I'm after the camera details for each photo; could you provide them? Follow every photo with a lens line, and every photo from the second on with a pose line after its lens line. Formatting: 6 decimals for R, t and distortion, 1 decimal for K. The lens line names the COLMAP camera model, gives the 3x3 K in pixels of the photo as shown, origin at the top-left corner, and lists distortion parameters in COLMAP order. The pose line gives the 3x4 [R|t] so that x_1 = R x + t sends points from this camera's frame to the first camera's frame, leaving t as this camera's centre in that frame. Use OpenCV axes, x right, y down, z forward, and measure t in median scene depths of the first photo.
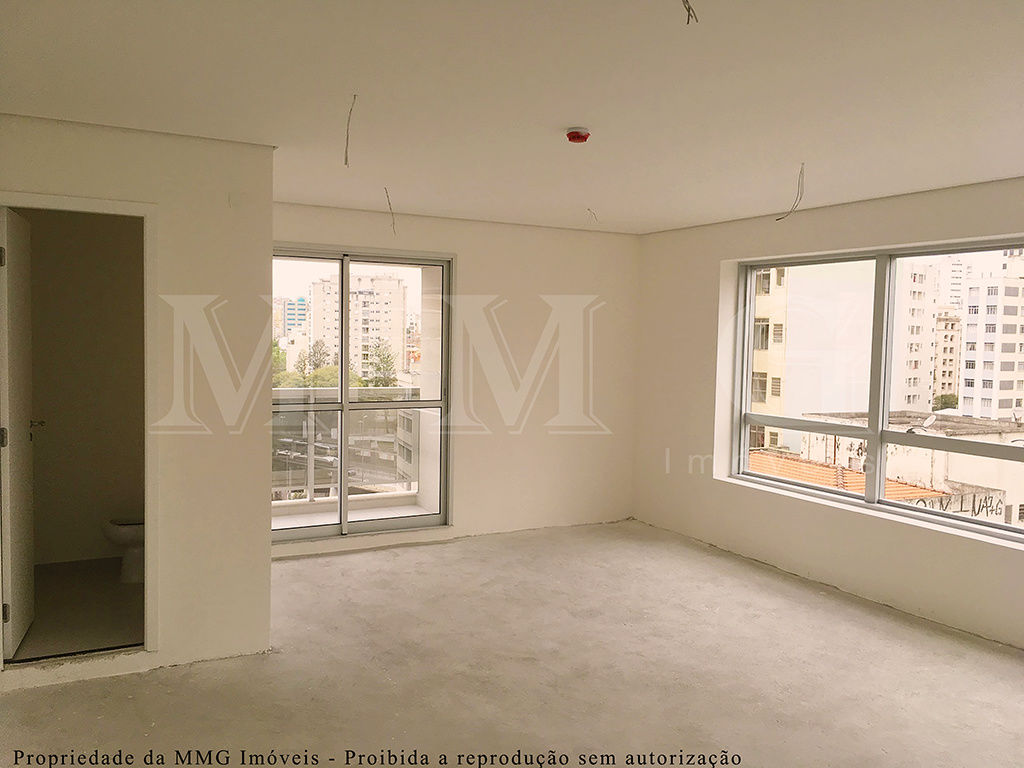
lens RADIAL K [[904.5, 0, 512.0], [0, 904.5, 384.0], [0, 0, 1]] dist [0.049009, -0.000613]
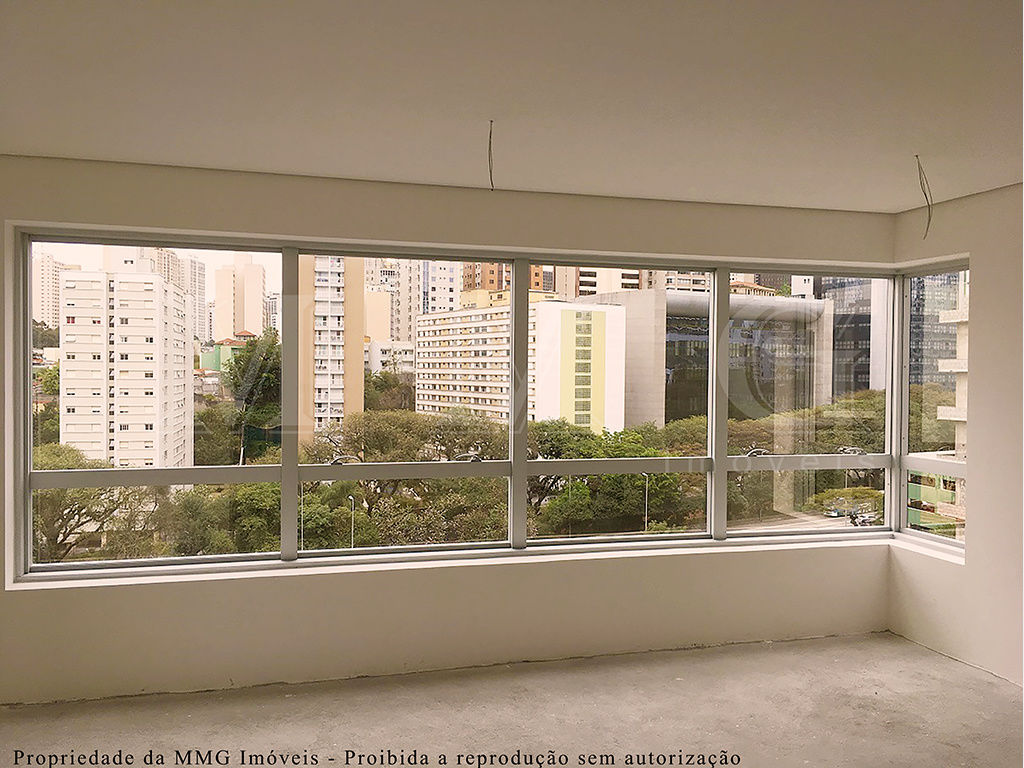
lens RADIAL K [[904.5, 0, 512.0], [0, 904.5, 384.0], [0, 0, 1]] dist [0.049009, -0.000613]
pose [[0.199288, -0.043631, 0.978969, -0.360235], [0.044441, 0.998383, 0.035449, -0.045463], [-0.978933, 0.036442, 0.200905, 0.700344]]
